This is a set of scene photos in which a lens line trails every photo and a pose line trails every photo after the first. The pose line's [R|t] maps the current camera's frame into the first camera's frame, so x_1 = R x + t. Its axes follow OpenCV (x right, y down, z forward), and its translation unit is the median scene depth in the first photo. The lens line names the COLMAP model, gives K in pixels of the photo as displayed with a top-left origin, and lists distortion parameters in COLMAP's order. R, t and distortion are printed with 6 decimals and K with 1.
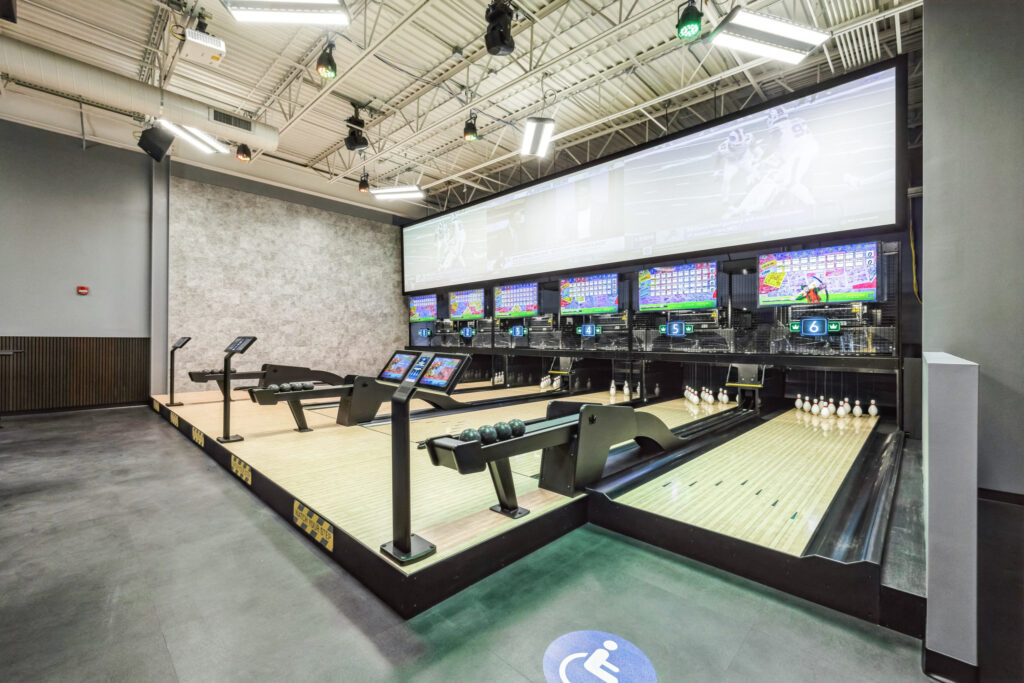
lens RADIAL K [[428.7, 0, 511.0], [0, 428.7, 339.8], [0, 0, 1]] dist [0.002465, -0.000393]
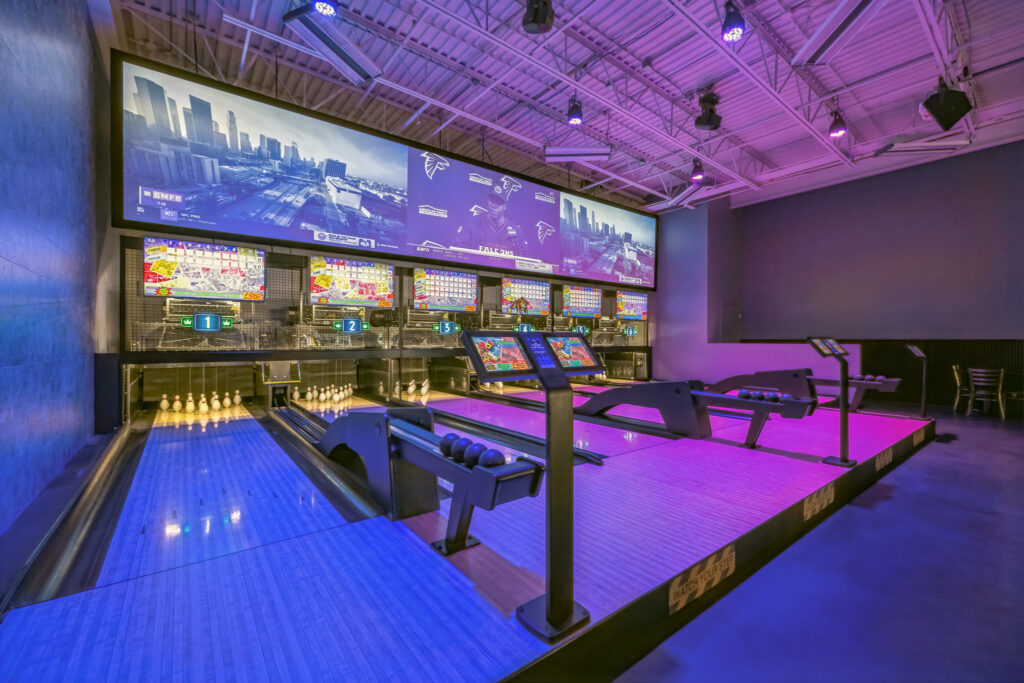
lens RADIAL K [[428.7, 0, 511.5], [0, 428.7, 338.1], [0, 0, 1]] dist [0.002465, -0.000393]
pose [[0.137729, -0.002026, 0.990468, -0.400669], [-0.004778, 0.999985, 0.002710, -0.001171], [-0.990458, -0.005106, 0.137717, 0.389728]]
